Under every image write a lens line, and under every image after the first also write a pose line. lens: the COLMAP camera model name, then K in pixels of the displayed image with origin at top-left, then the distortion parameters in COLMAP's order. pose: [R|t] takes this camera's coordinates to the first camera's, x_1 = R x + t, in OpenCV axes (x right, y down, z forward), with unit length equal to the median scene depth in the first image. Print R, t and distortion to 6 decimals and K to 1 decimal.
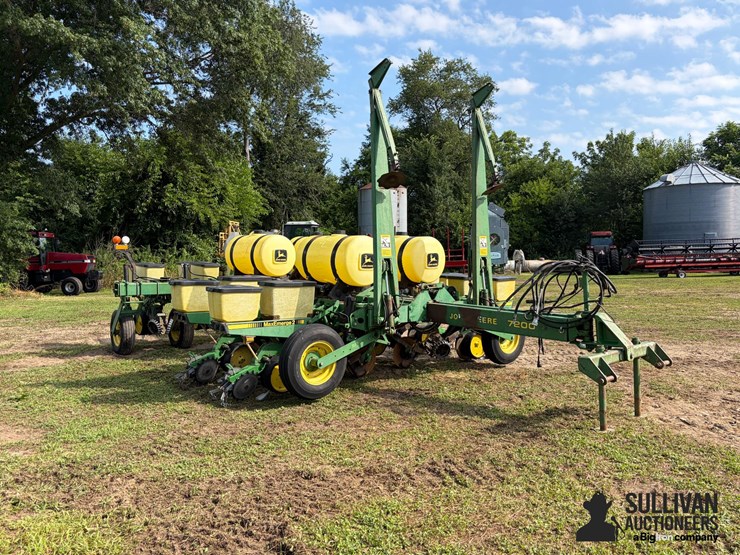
lens RADIAL K [[618.8, 0, 372.9], [0, 618.8, 283.2], [0, 0, 1]] dist [0.059792, -0.062397]
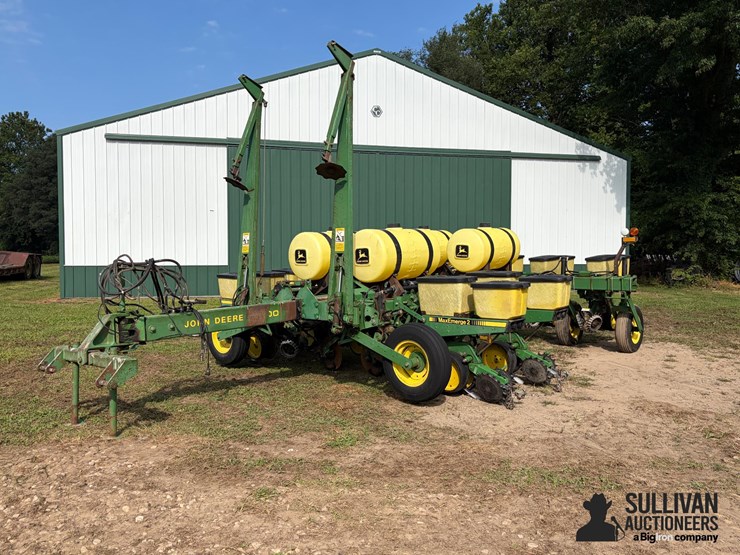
lens RADIAL K [[618.8, 0, 375.0], [0, 618.8, 269.8], [0, 0, 1]] dist [0.059792, -0.062397]
pose [[0.131643, 0.030343, -0.990833, 0.266812], [-0.036265, 0.999010, 0.025775, -0.011470], [0.990634, 0.032539, 0.132613, 0.248752]]
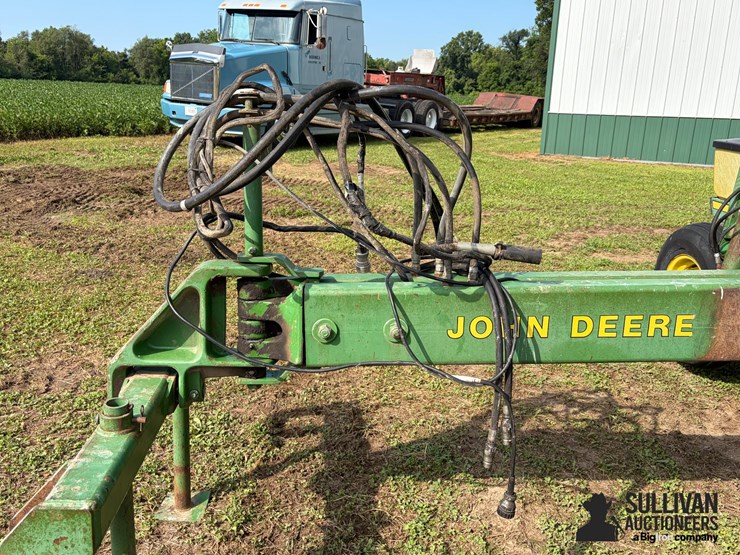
lens RADIAL K [[632.7, 0, 366.3], [0, 632.7, 277.7], [0, 0, 1]] dist [0.017014, -0.014657]
pose [[-0.637257, 0.203161, -0.743390, 0.107492], [-0.047263, 0.952507, 0.300826, -0.007990], [0.769201, 0.226838, -0.597390, 0.243052]]
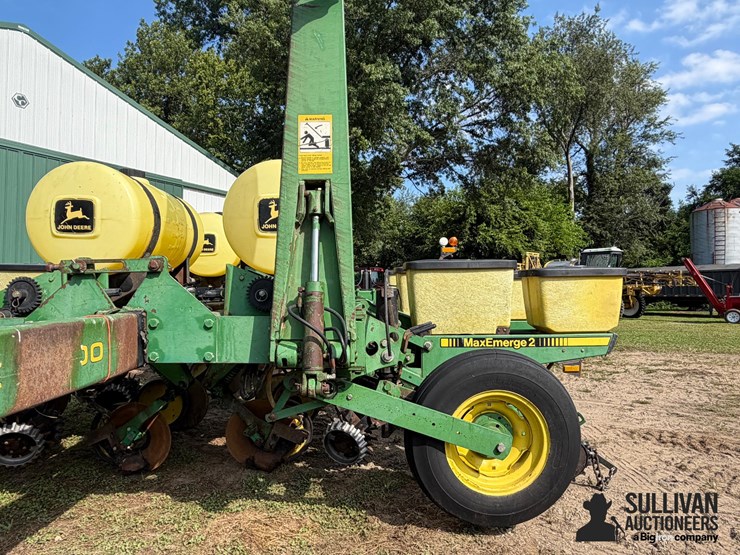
lens RADIAL K [[487.0, 0, 372.0], [0, 487.0, 285.0], [0, 0, 1]] dist [-0.007667, -0.000350]
pose [[0.763650, -0.011298, -0.645531, 0.095054], [-0.030873, 0.998064, -0.053990, 0.006236], [0.644892, 0.061159, 0.761823, 0.220990]]
